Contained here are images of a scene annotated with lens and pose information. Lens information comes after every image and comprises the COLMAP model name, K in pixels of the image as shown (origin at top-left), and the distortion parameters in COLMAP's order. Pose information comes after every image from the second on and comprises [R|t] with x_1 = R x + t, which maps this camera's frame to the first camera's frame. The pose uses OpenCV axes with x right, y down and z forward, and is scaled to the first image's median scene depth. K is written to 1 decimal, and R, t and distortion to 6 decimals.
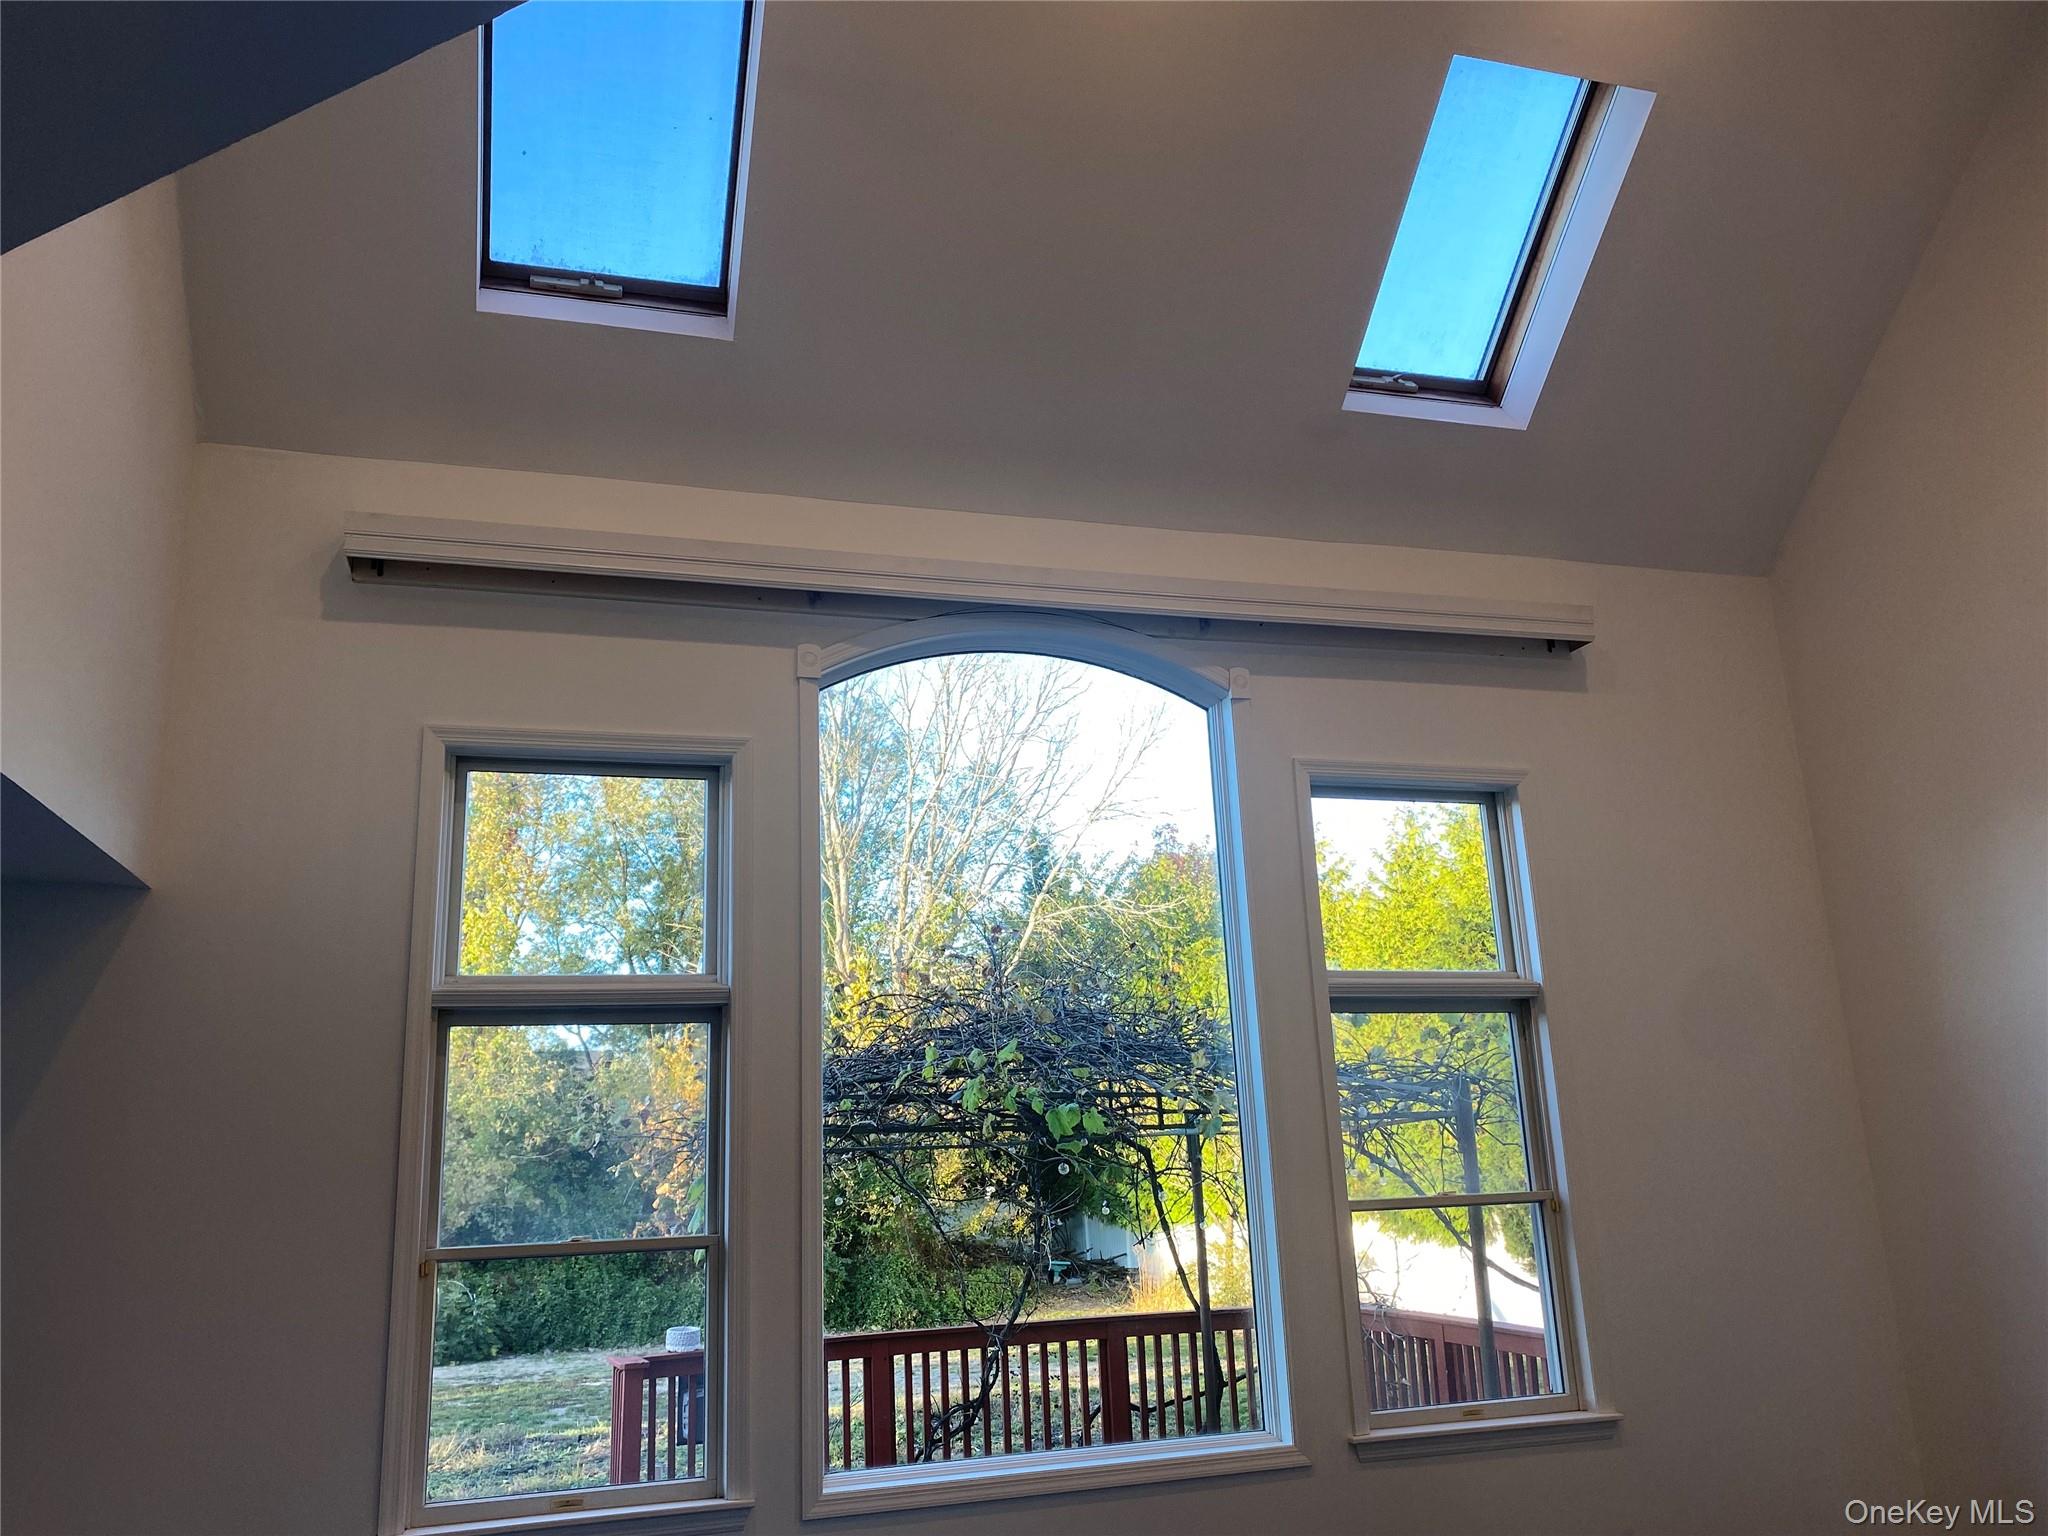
lens RADIAL K [[1553.1, 0, 1013.4], [0, 1553.1, 776.1], [0, 0, 1]] dist [0.033143, -0.045011]
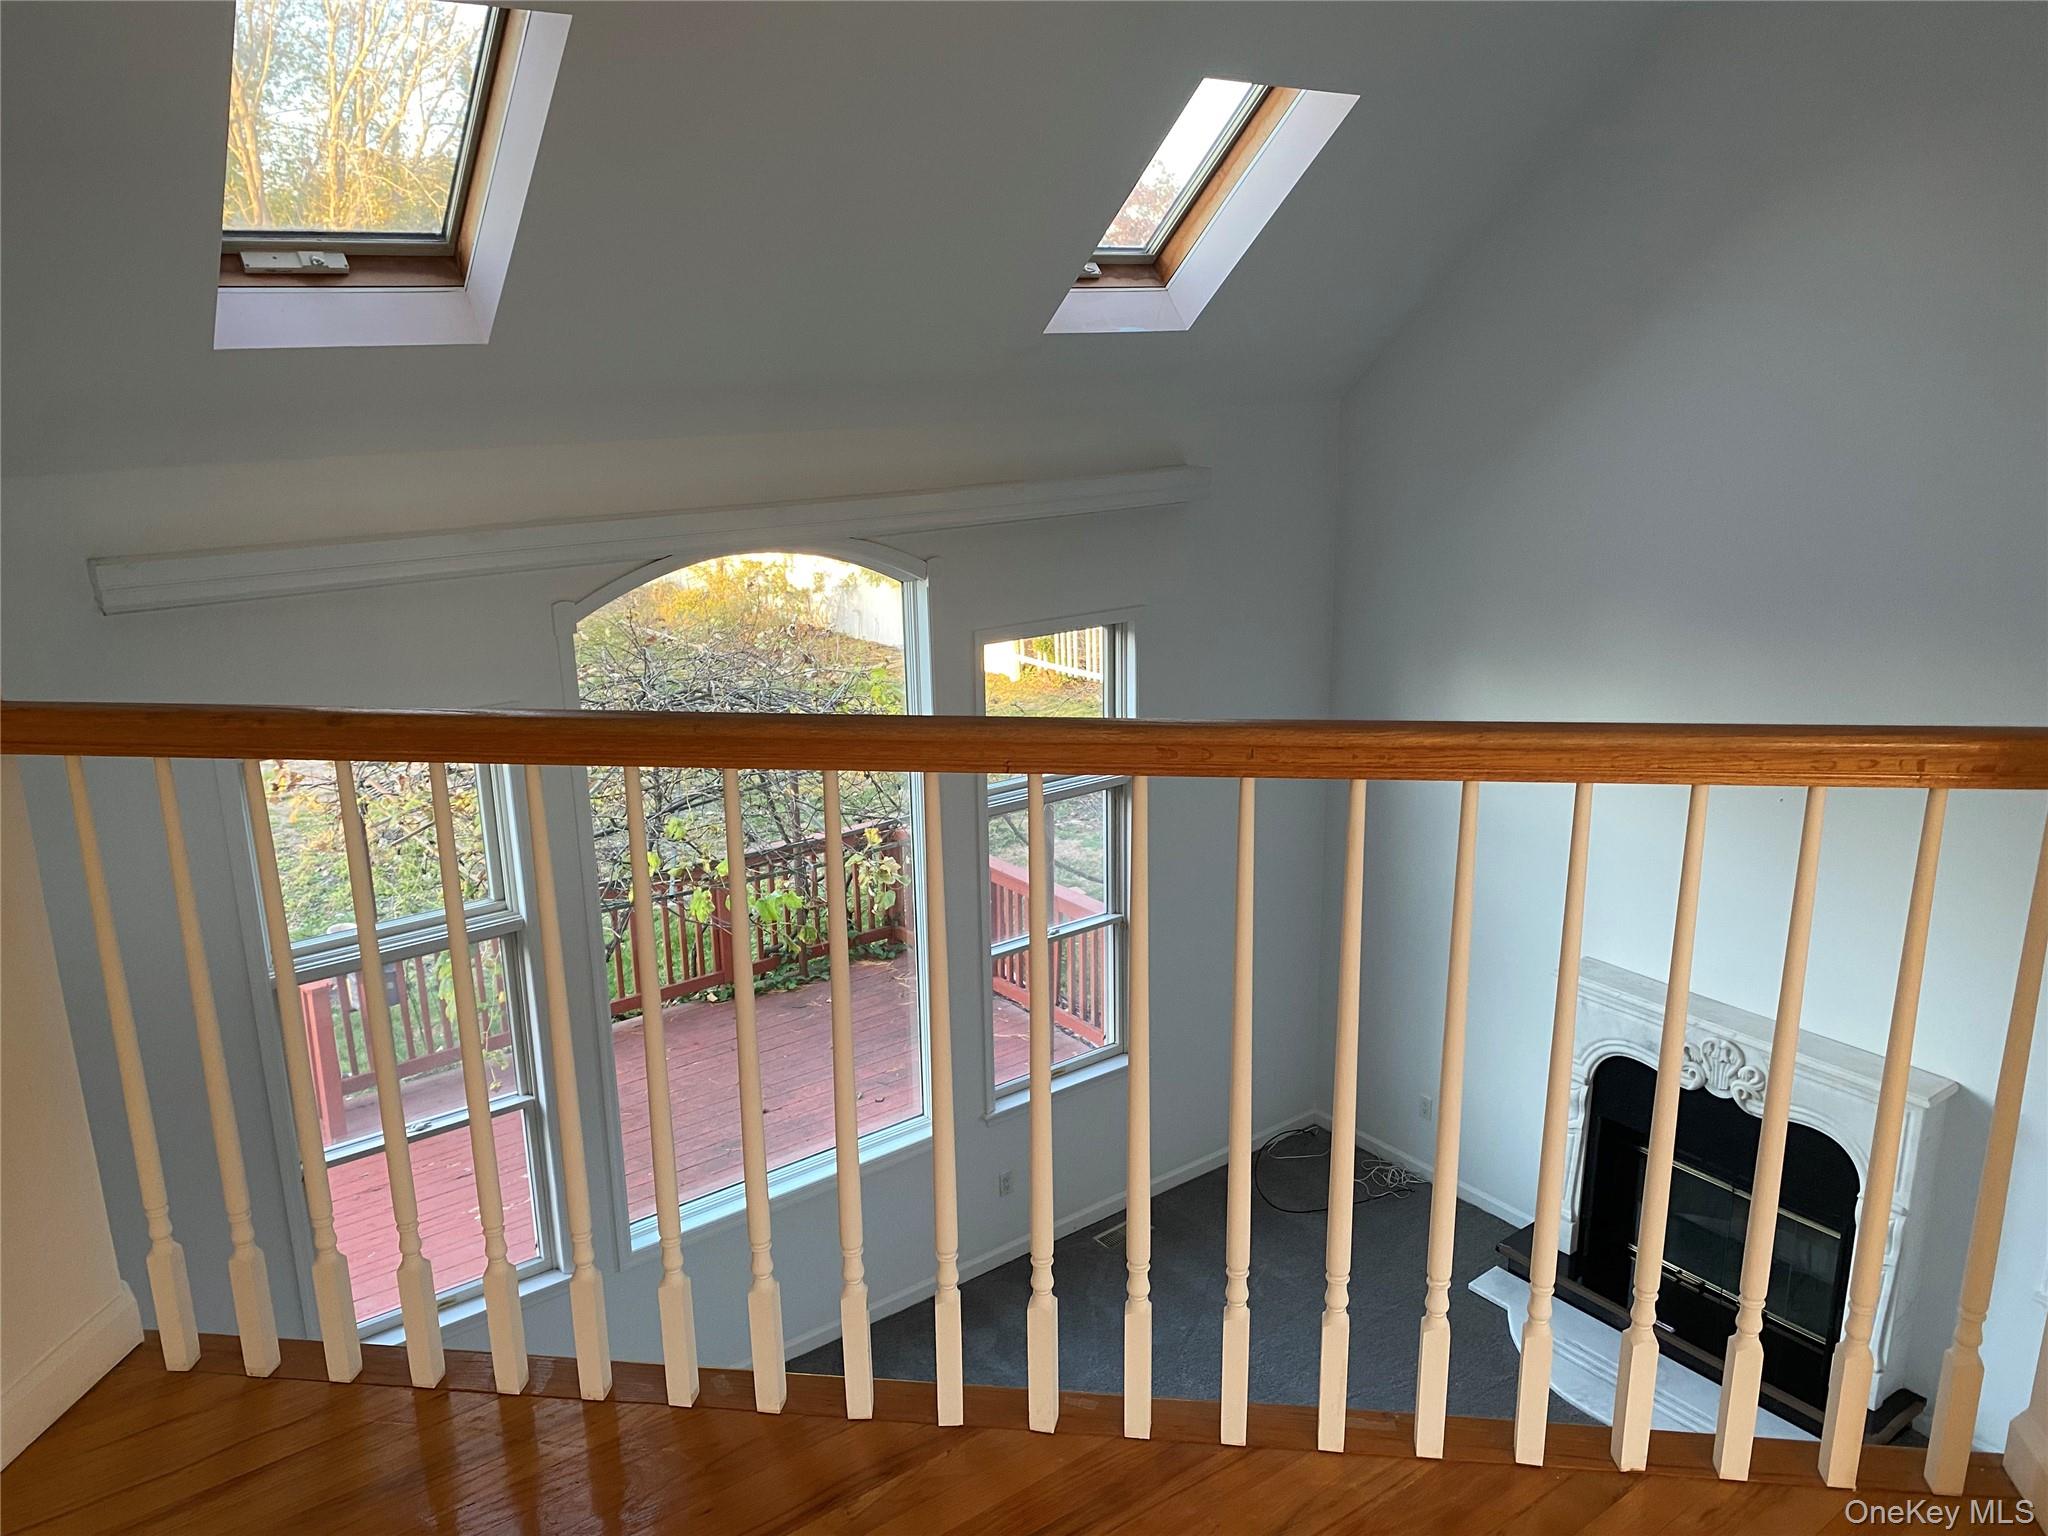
lens RADIAL K [[1553.1, 0, 1012.5], [0, 1553.1, 768.0], [0, 0, 1]] dist [0.033143, -0.045011]
pose [[0.938856, -0.069814, 0.337157, -0.184736], [-0.105654, 0.873570, 0.475093, -0.455984], [-0.327698, -0.481666, 0.812780, -0.014015]]
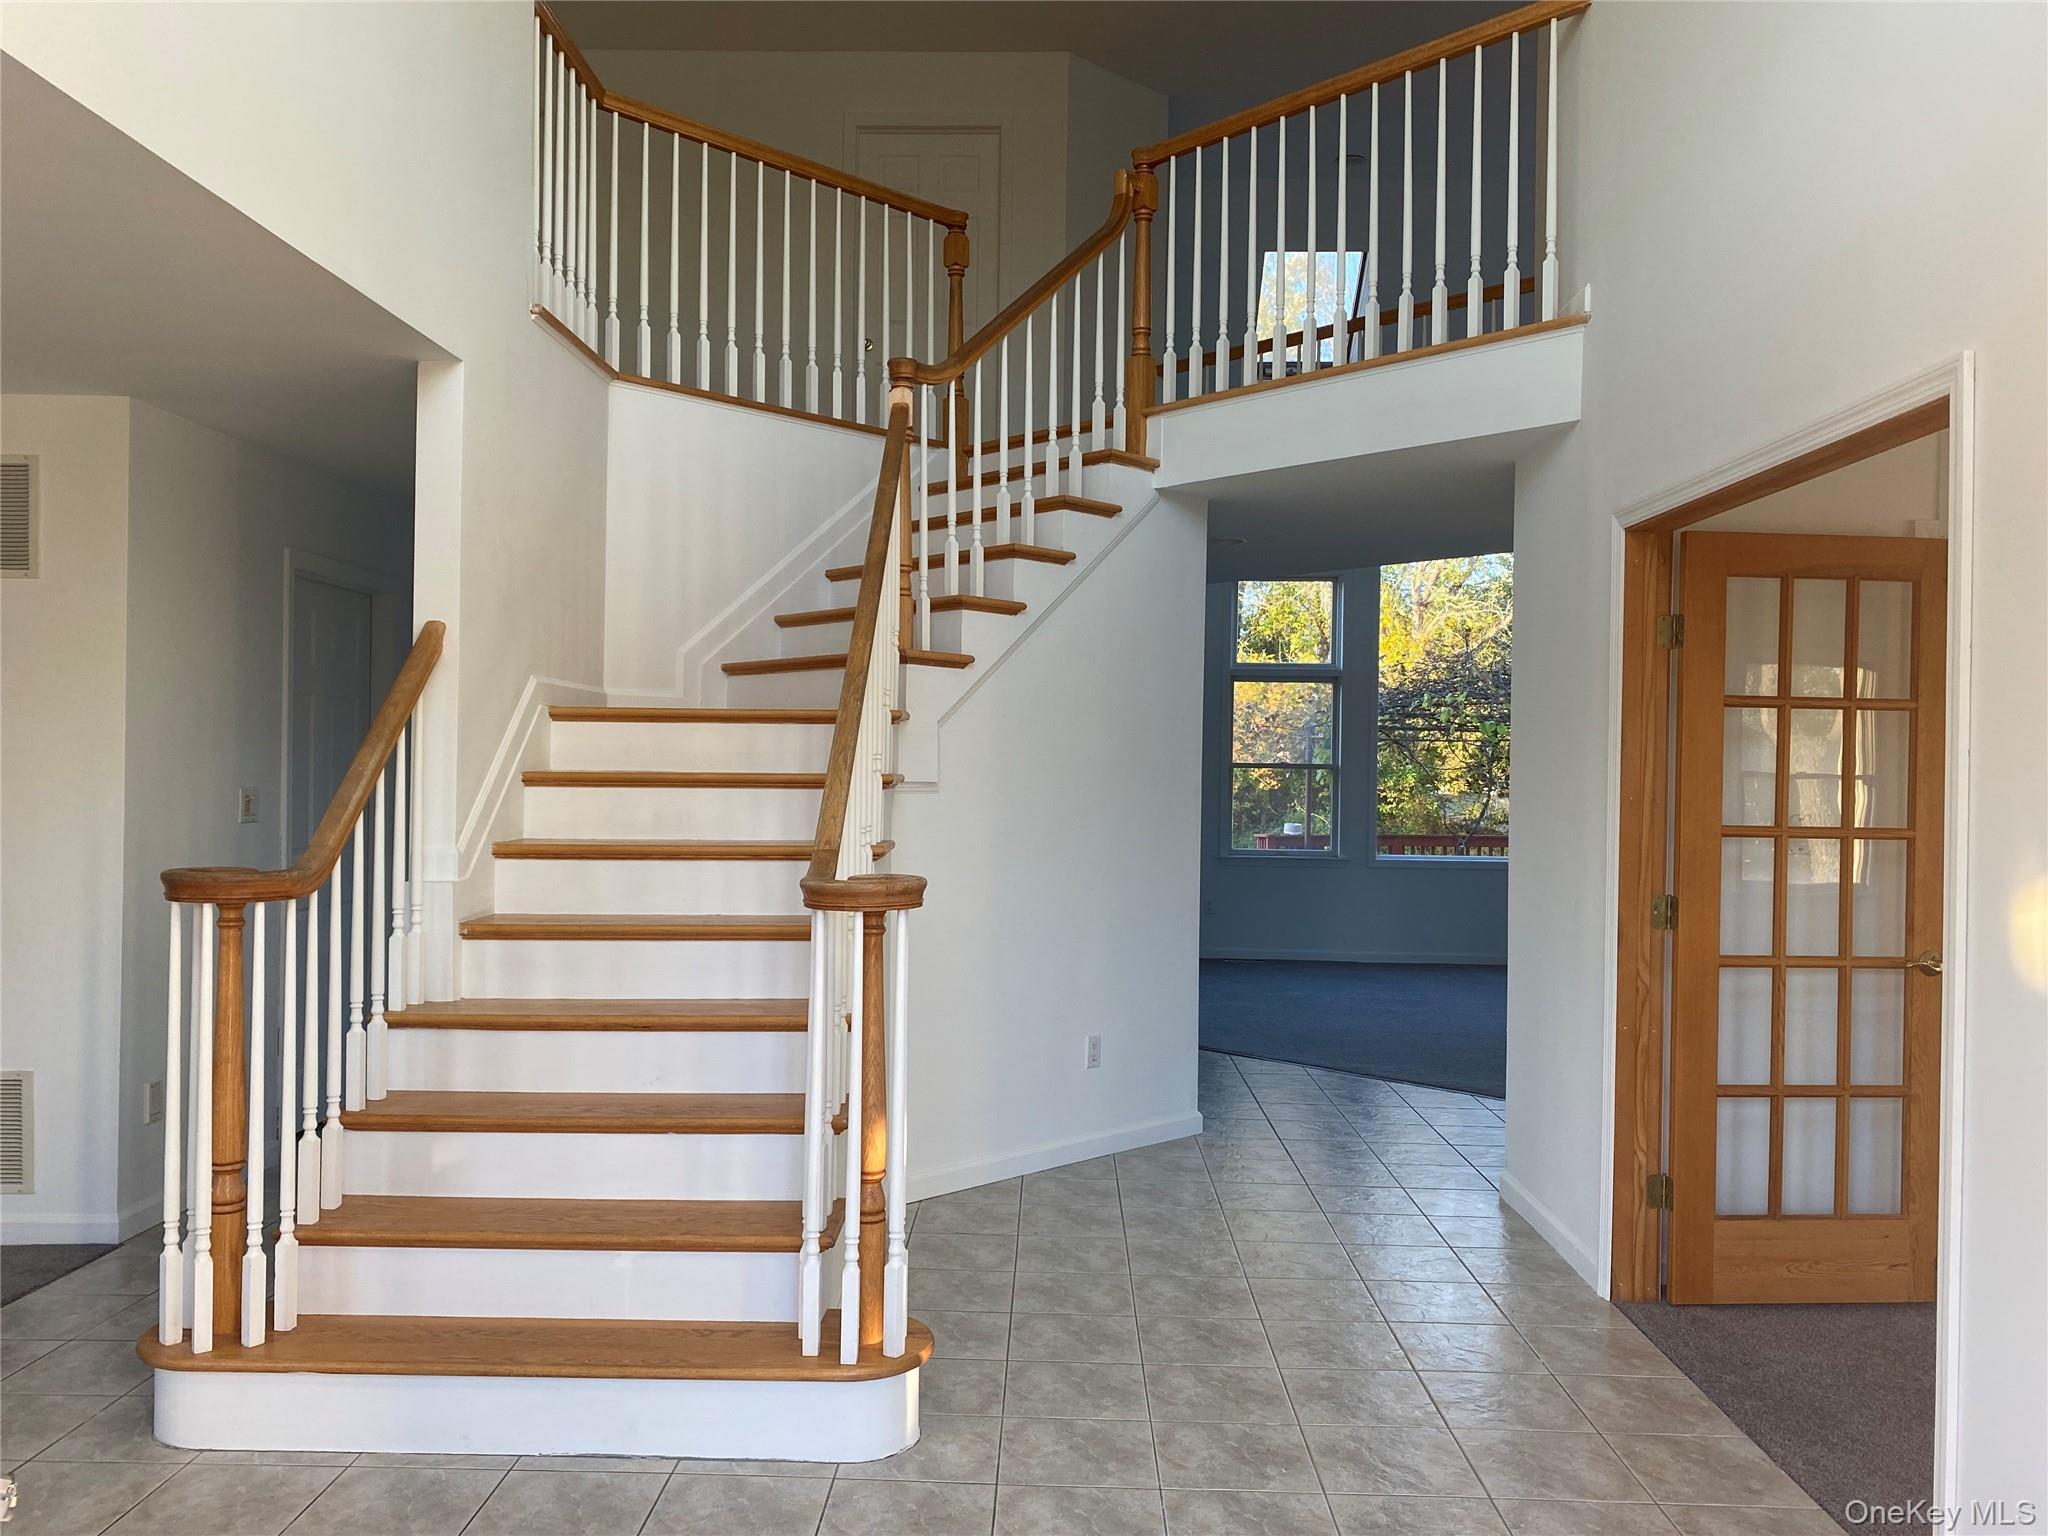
lens RADIAL K [[1553.1, 0, 1025.1], [0, 1553.1, 772.0], [0, 0, 1]] dist [0.033143, -0.045011]
pose [[0.949032, 0.052033, -0.310856, 0.098308], [0.026820, 0.969370, 0.244138, -0.271705], [0.314038, -0.240031, 0.918567, -1.232916]]
